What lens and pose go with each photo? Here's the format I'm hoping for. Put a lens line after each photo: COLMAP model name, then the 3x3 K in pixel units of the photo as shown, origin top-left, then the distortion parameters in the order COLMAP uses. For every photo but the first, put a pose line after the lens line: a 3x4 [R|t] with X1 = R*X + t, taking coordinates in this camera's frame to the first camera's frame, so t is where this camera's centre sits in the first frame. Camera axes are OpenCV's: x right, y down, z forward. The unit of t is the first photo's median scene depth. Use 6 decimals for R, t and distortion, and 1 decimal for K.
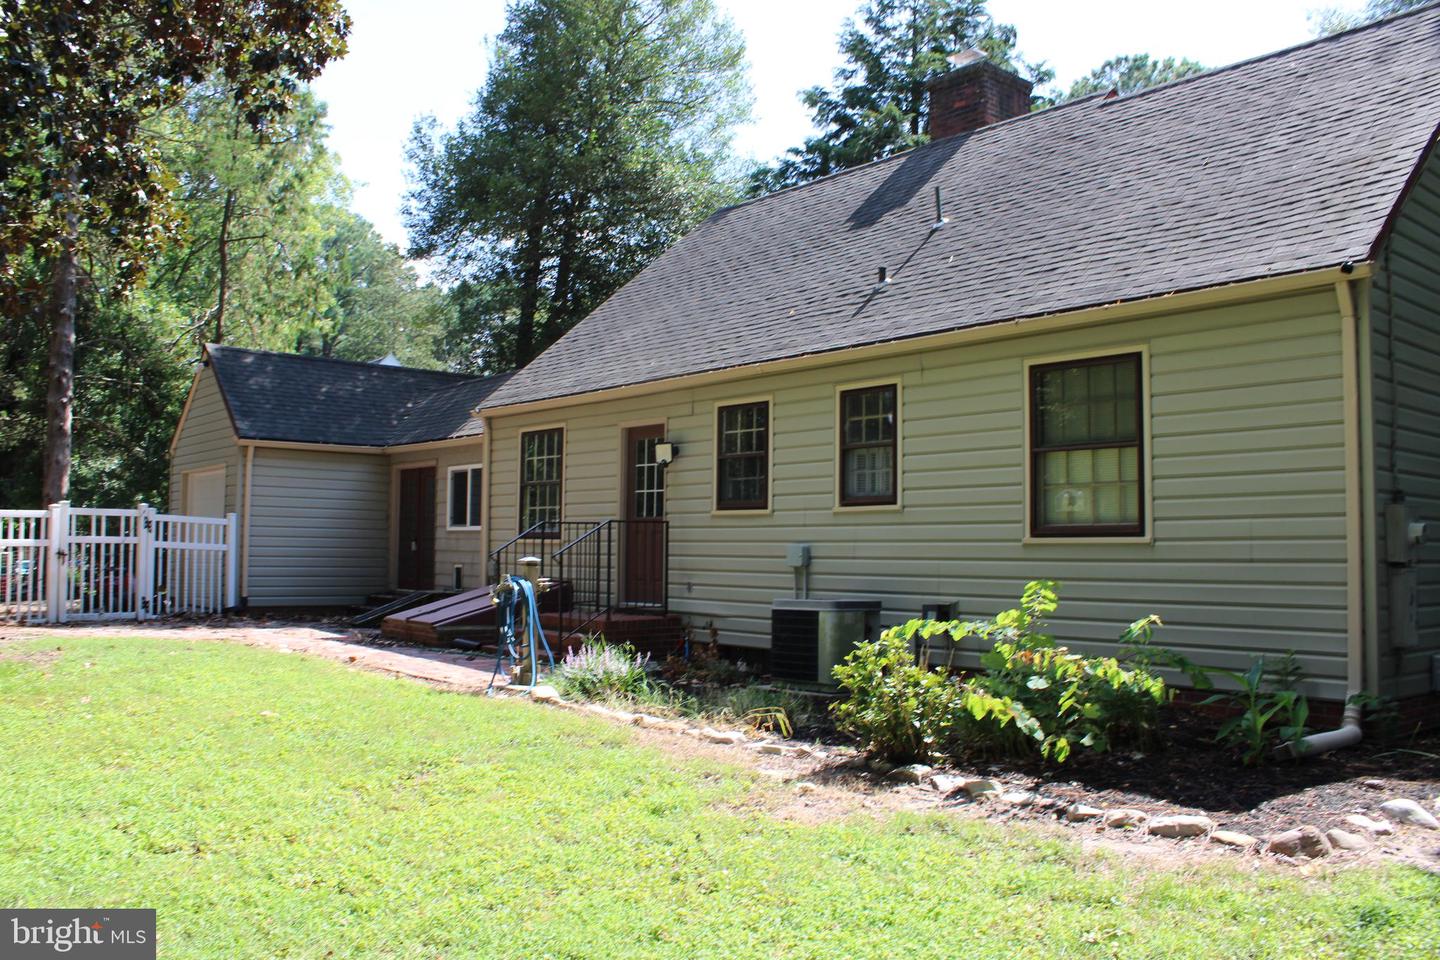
lens RADIAL K [[1208.2, 0, 725.5], [0, 1208.2, 491.3], [0, 0, 1]] dist [-0.171915, 0.142872]
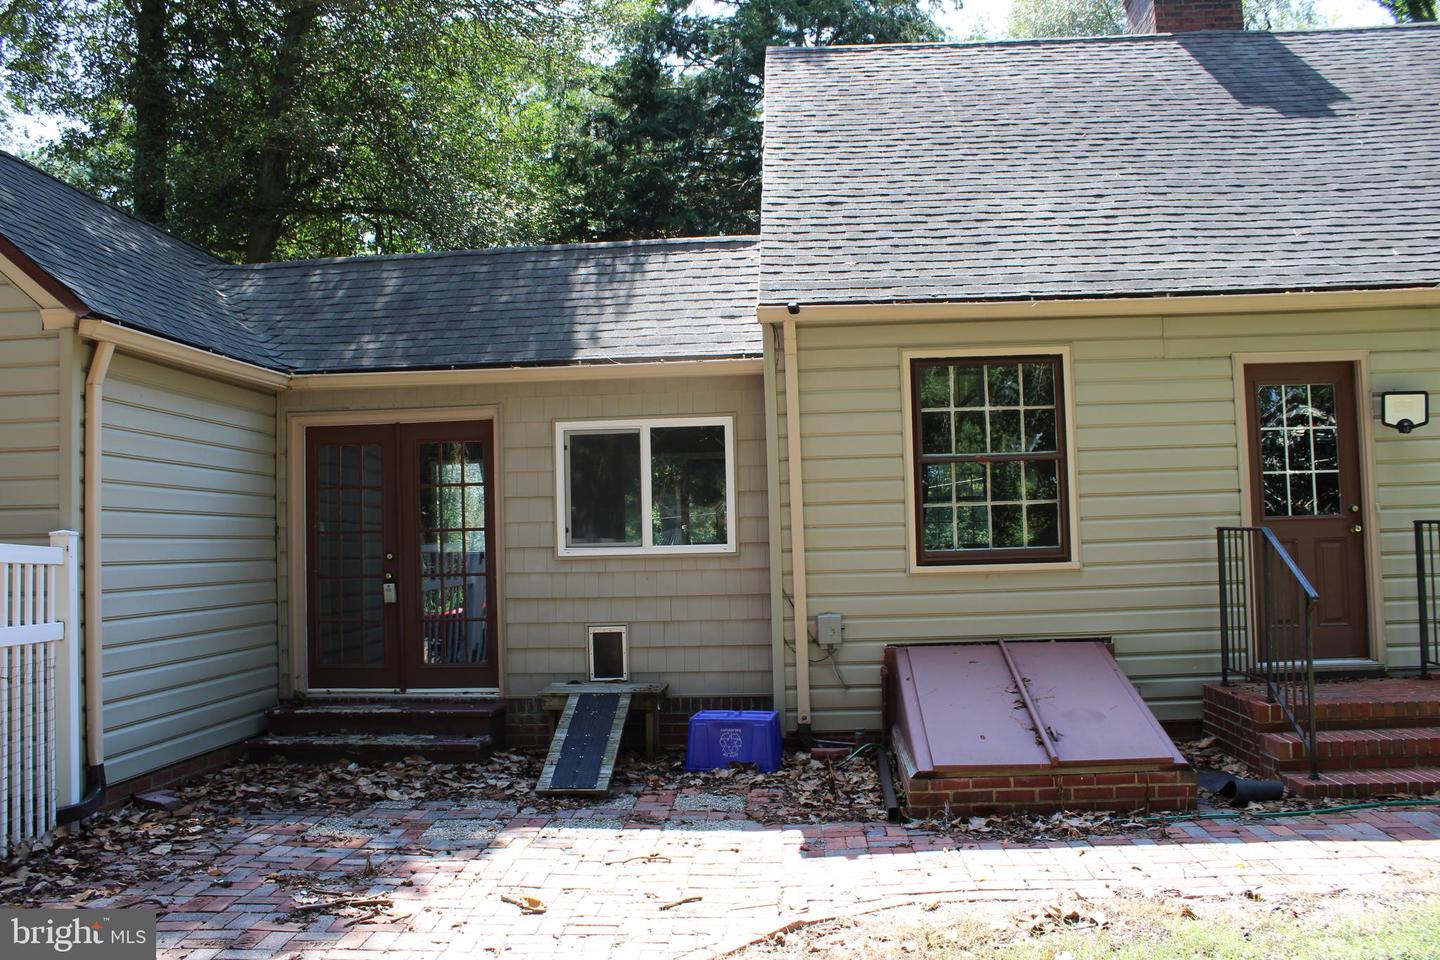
lens RADIAL K [[1208.2, 0, 694.1], [0, 1208.2, 471.0], [0, 0, 1]] dist [-0.171915, 0.142872]
pose [[0.715418, 0.043531, 0.697339, -0.754665], [-0.003807, 0.998285, -0.058412, 0.037950], [-0.698686, 0.039135, 0.714357, 0.887366]]
